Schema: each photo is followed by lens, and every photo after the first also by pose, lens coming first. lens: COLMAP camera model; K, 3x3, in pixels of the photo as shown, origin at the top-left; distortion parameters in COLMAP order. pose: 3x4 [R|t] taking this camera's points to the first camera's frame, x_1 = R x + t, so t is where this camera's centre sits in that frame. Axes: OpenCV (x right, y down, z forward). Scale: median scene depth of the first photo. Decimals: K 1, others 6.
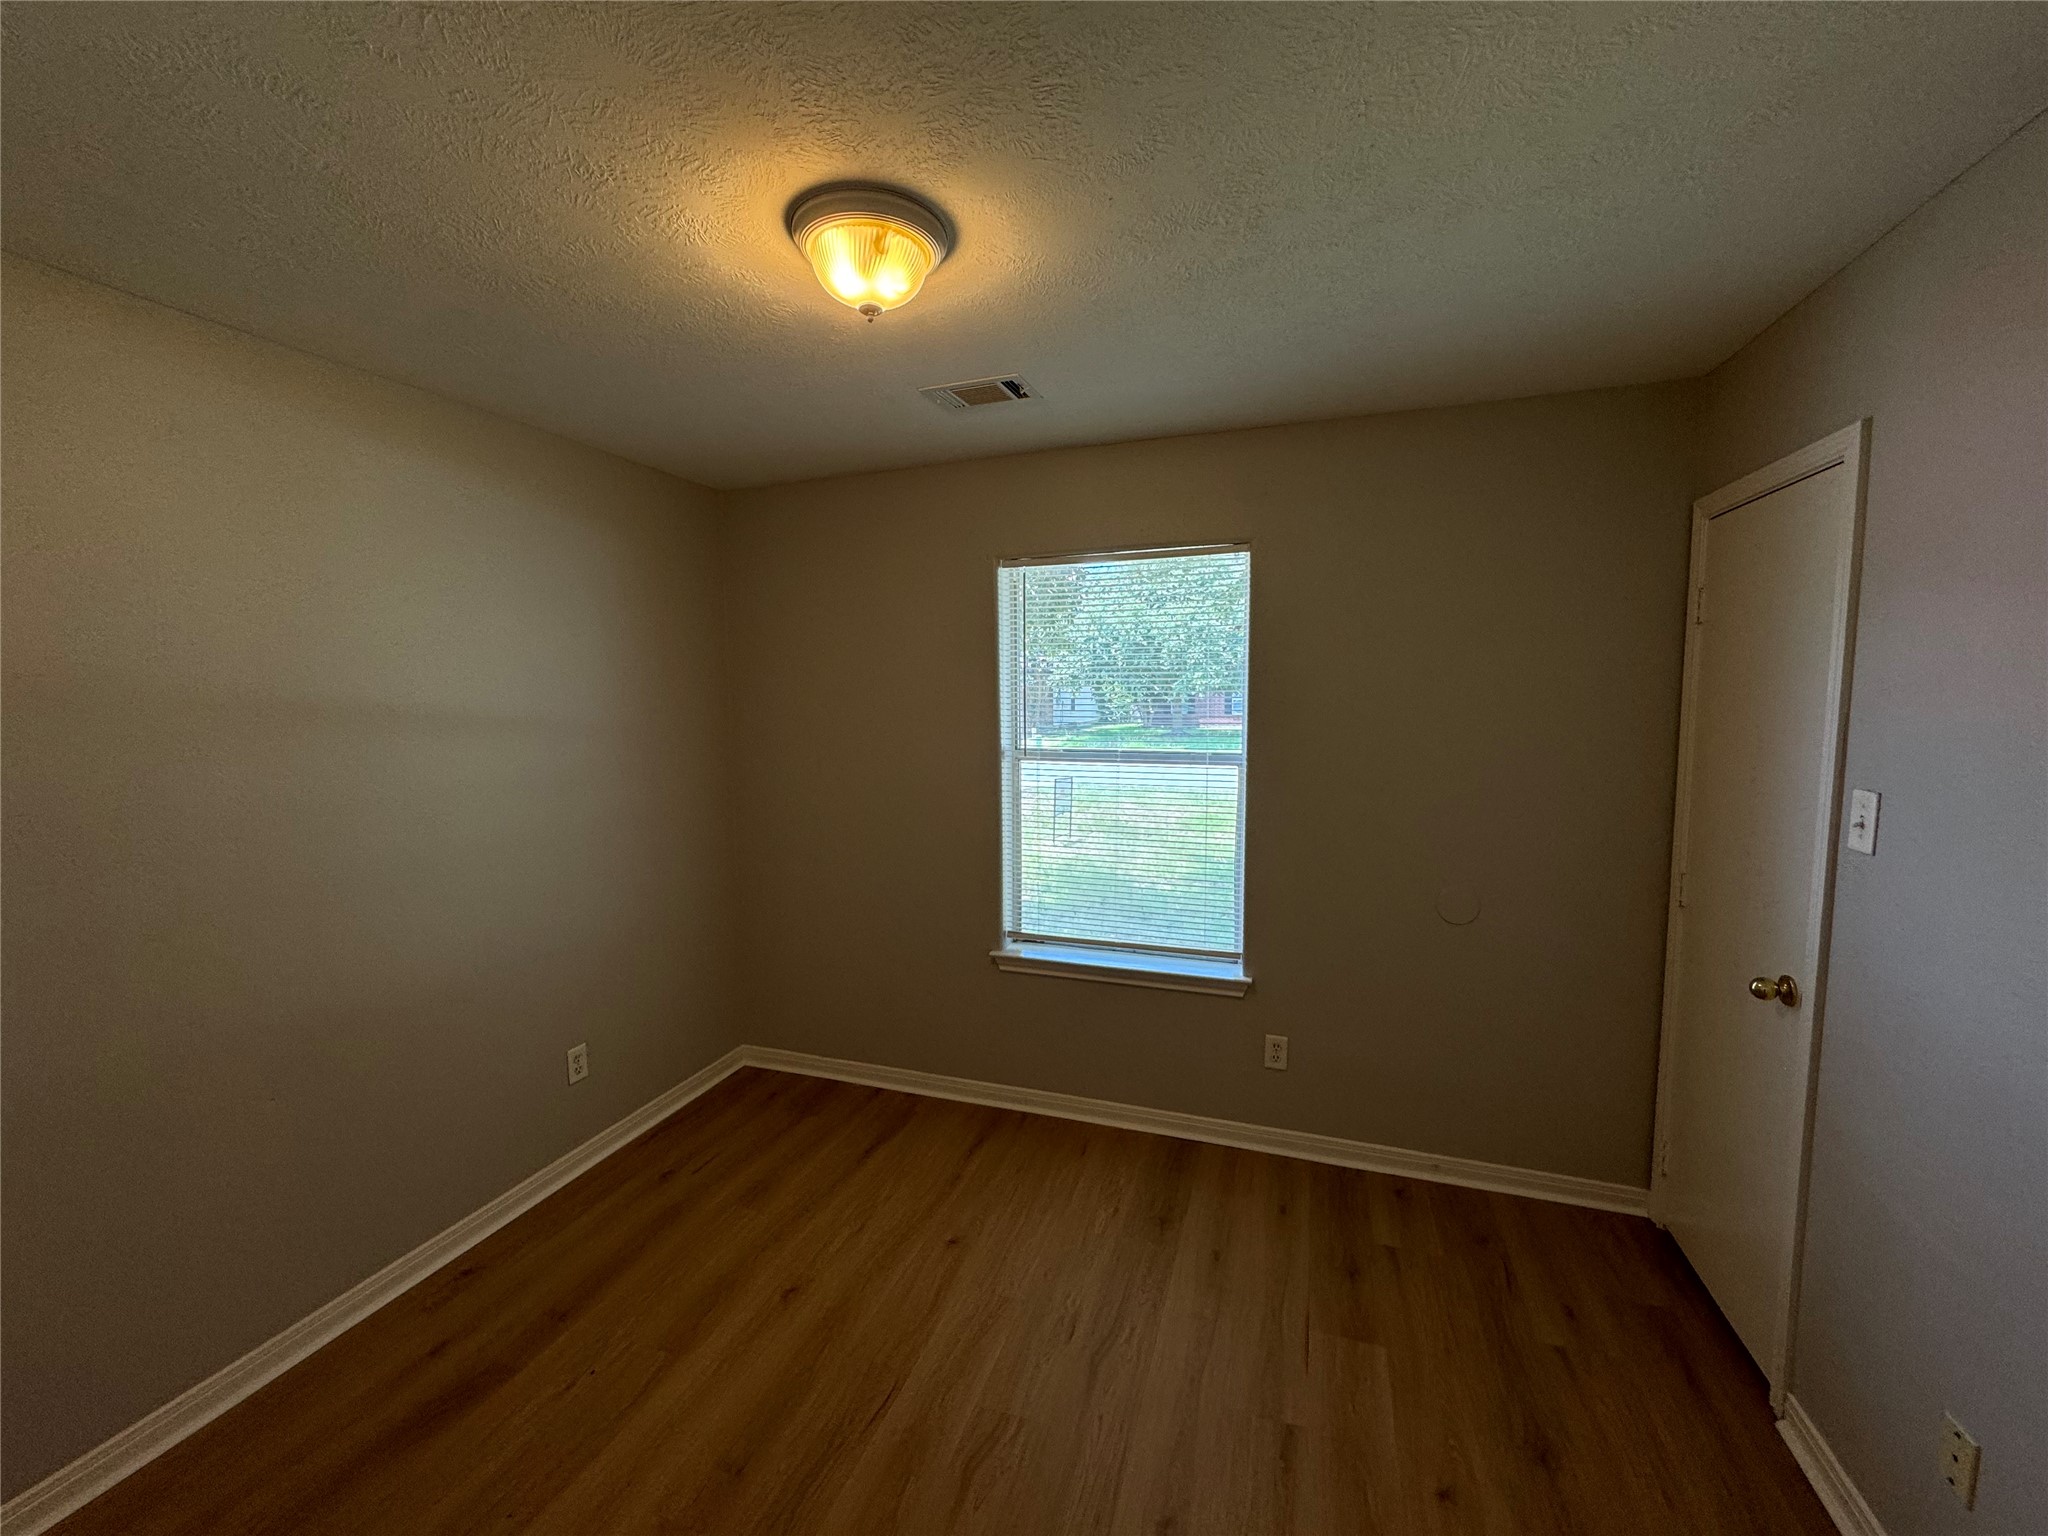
lens RADIAL K [[818.6, 0, 1021.2], [0, 818.6, 775.3], [0, 0, 1]] dist [0.004192, 0.000204]
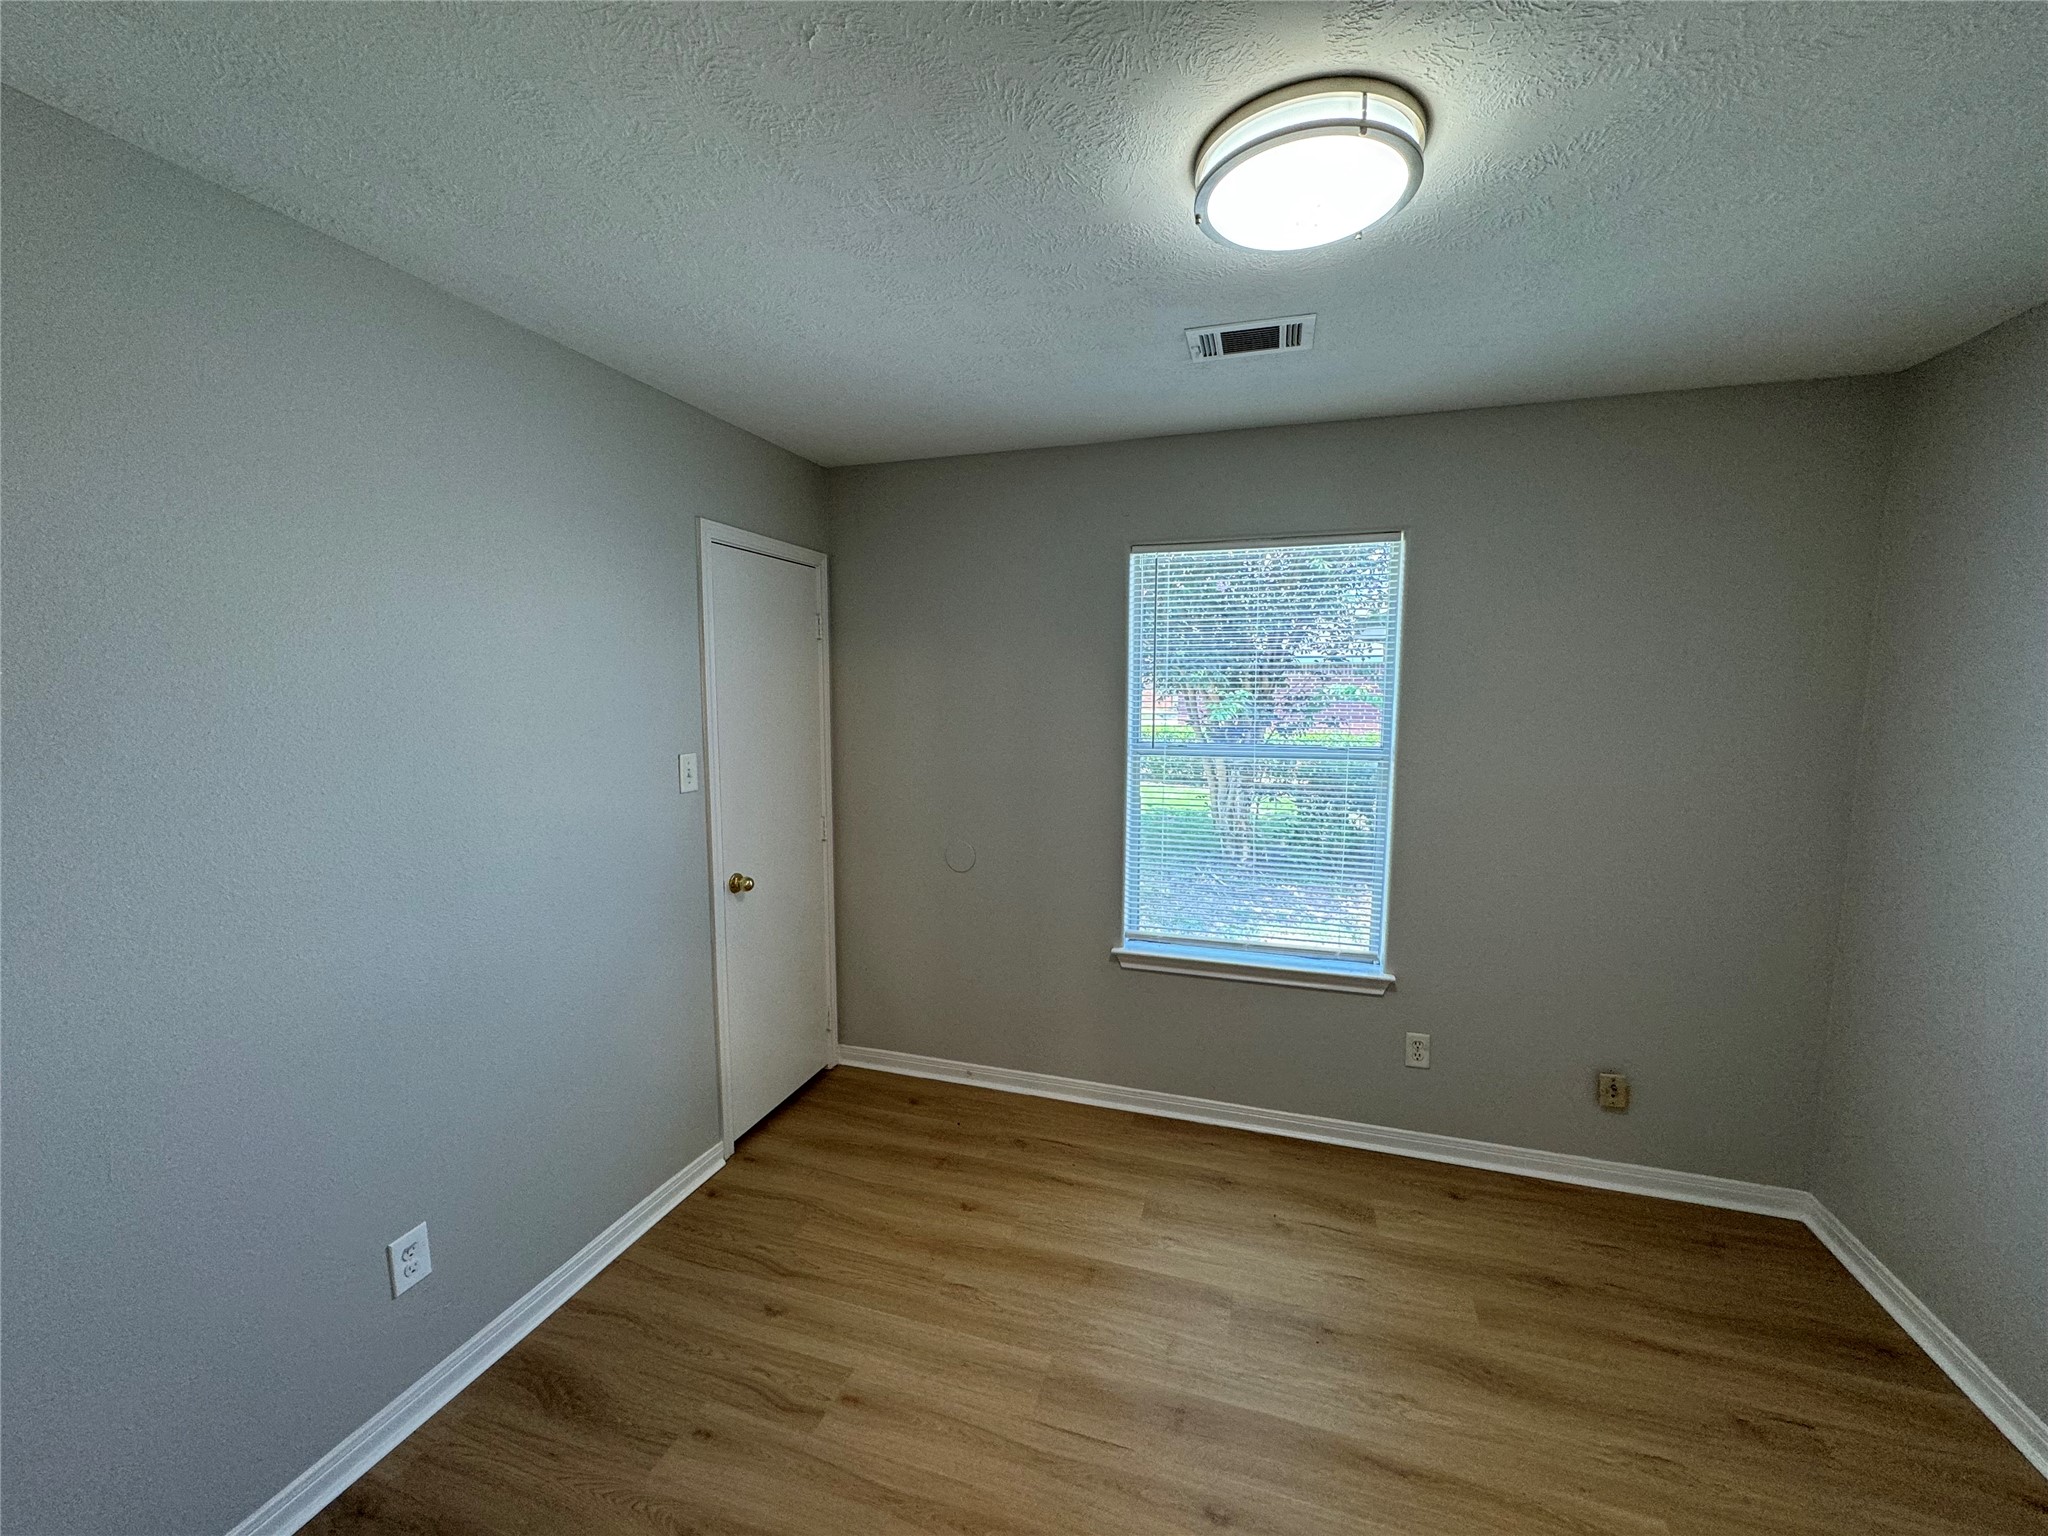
lens RADIAL K [[818.6, 0, 1026.3], [0, 818.6, 759.0], [0, 0, 1]] dist [0.004192, 0.000204]
pose [[0.999480, -0.004599, 0.031917, -0.185525], [0.004405, 0.999971, 0.006139, -0.018141], [-0.031944, -0.005995, 0.999472, 0.038677]]
